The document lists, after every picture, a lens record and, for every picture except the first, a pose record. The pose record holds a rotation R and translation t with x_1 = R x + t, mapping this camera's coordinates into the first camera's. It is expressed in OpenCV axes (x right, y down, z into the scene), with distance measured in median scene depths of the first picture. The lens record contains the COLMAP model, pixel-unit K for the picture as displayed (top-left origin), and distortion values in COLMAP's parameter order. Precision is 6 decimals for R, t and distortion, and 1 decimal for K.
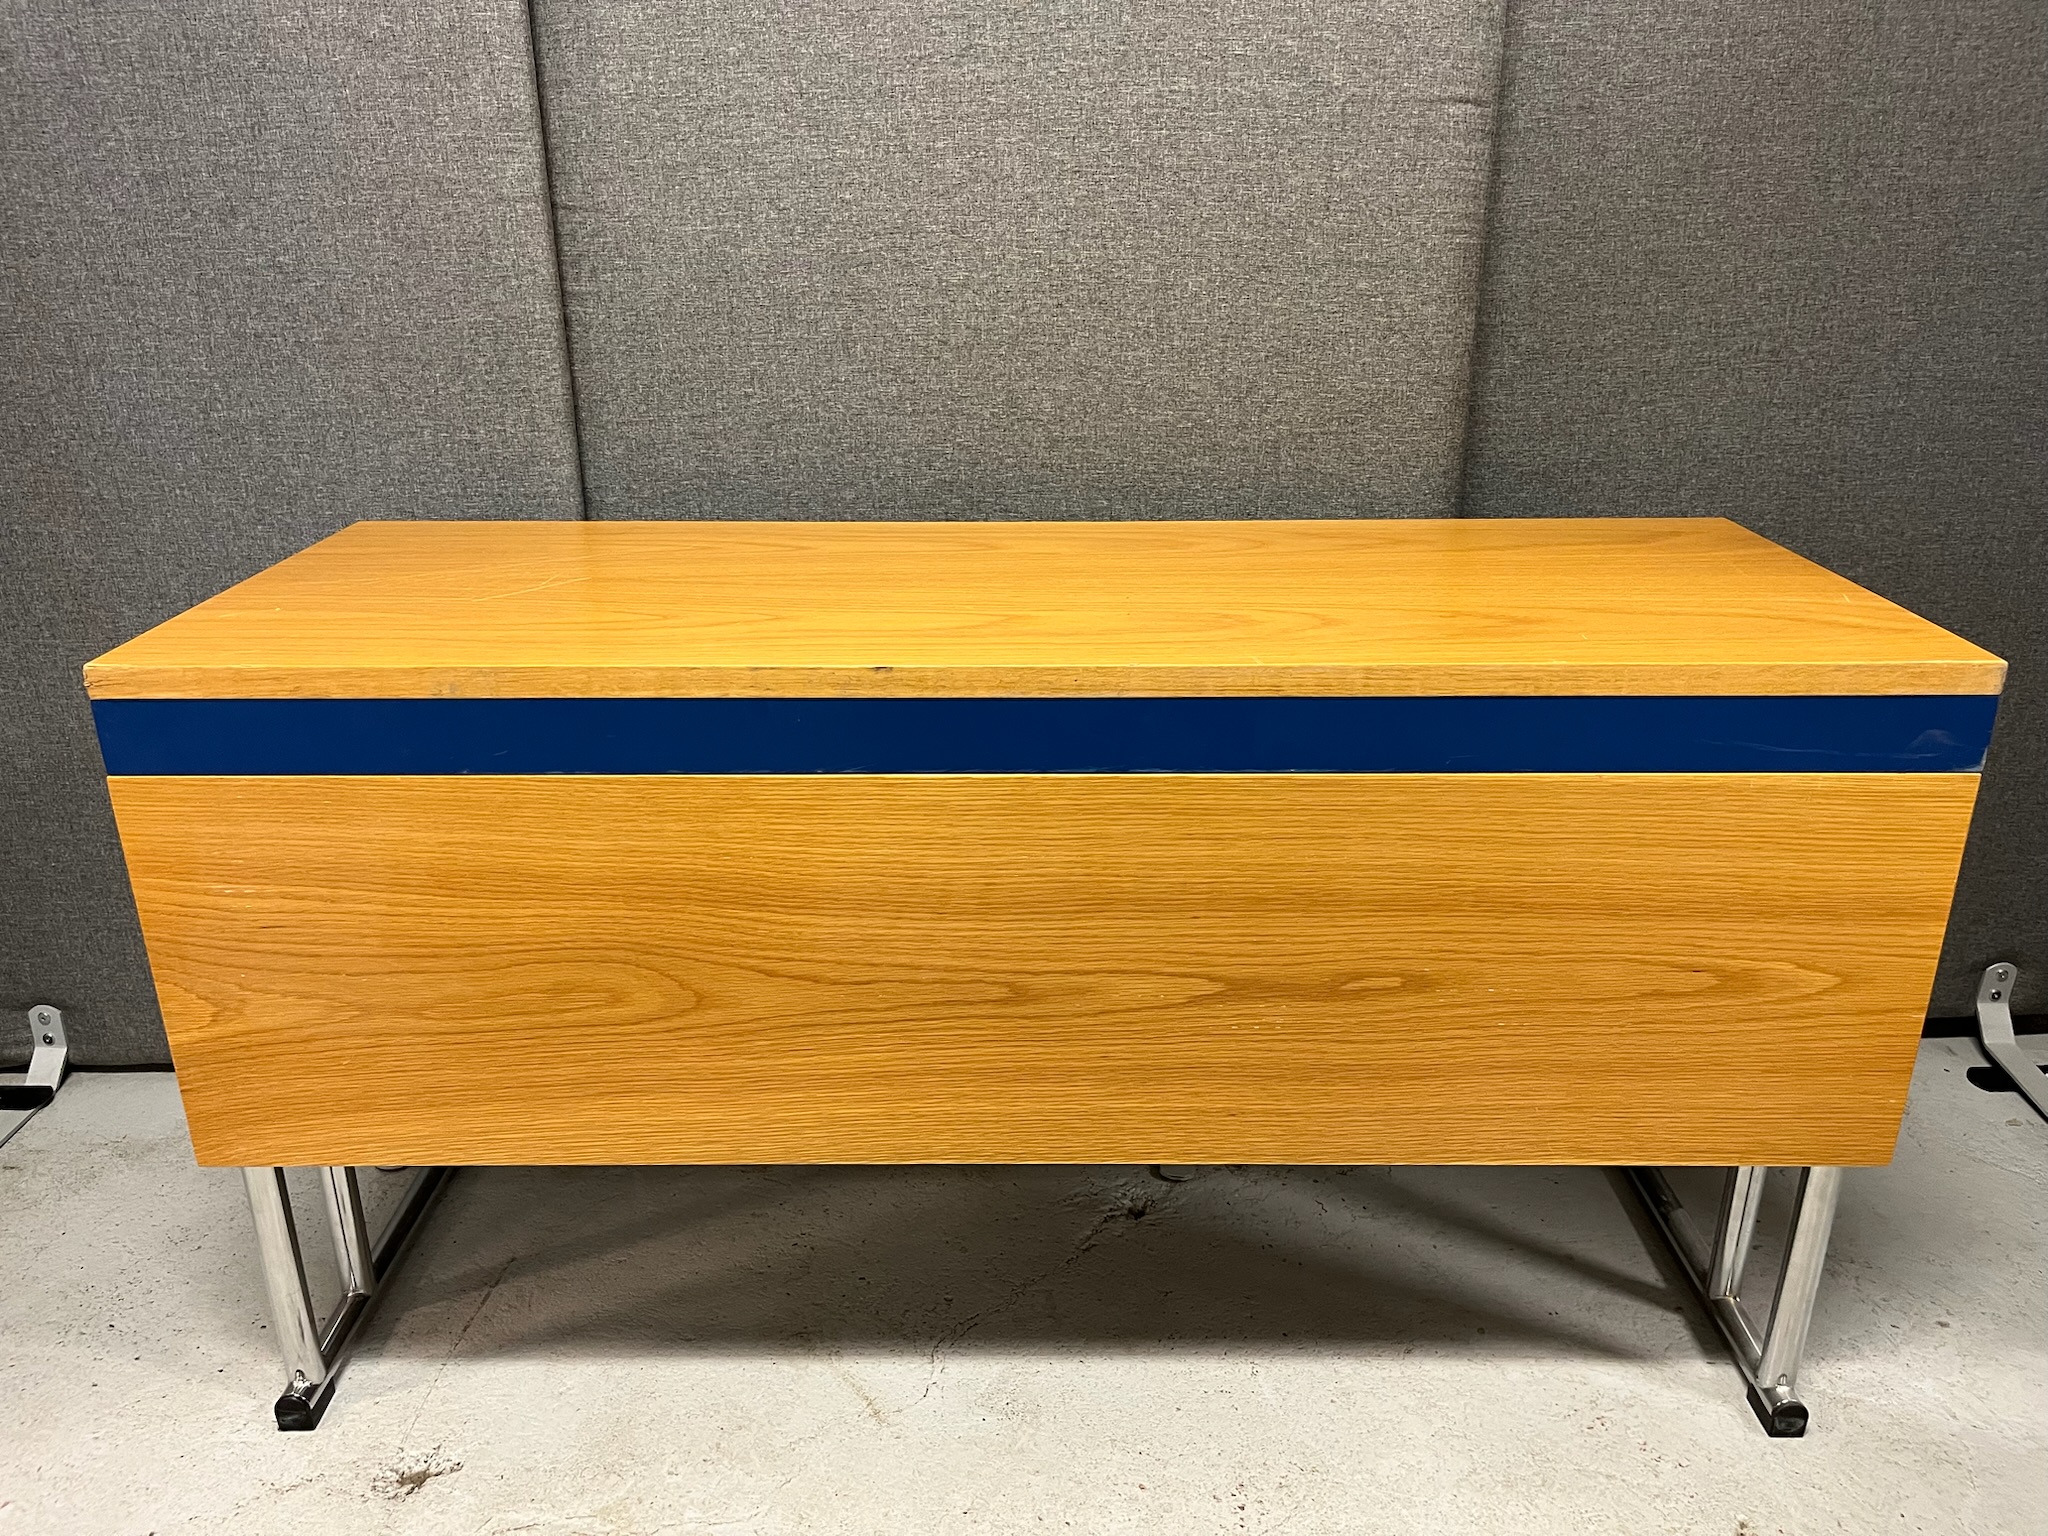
lens RADIAL K [[1497.4, 0, 1030.5], [0, 1497.4, 763.8], [0, 0, 1]] dist [0.051287, -0.091763]
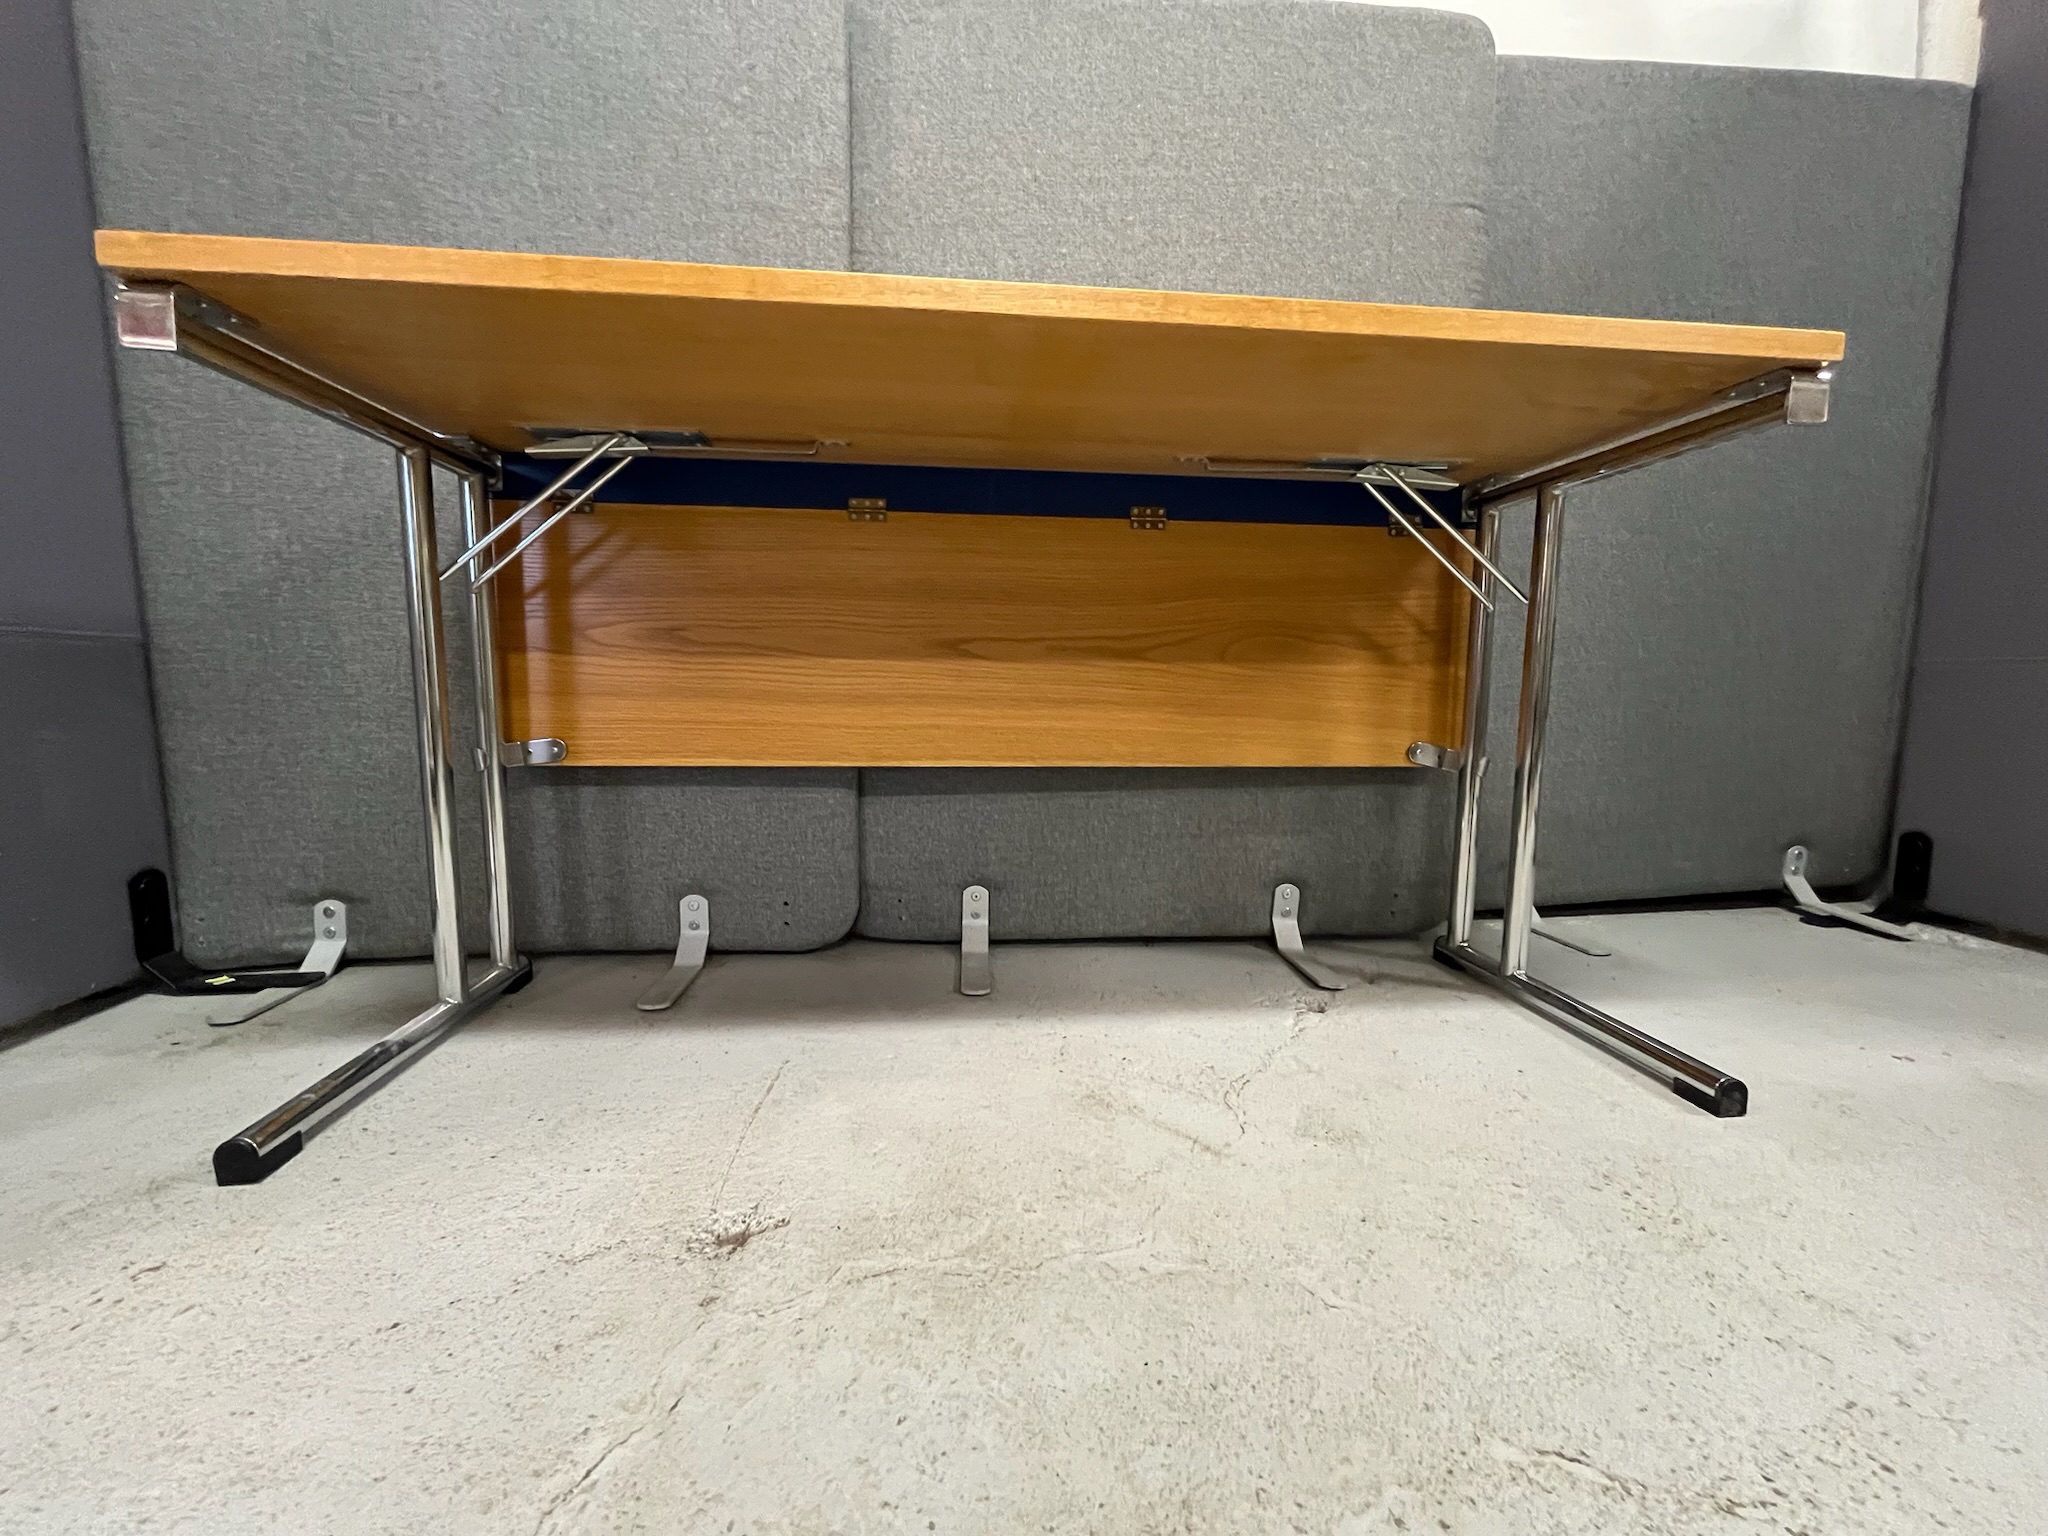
lens RADIAL K [[812.0, 0, 1021.2], [0, 812.0, 771.9], [0, 0, 1]] dist [-0.011699, 0.000755]
pose [[0.992306, -0.004674, 0.123721, -0.262217], [0.036191, 0.966592, -0.253752, 0.294717], [-0.118402, 0.256277, 0.959324, 0.405201]]
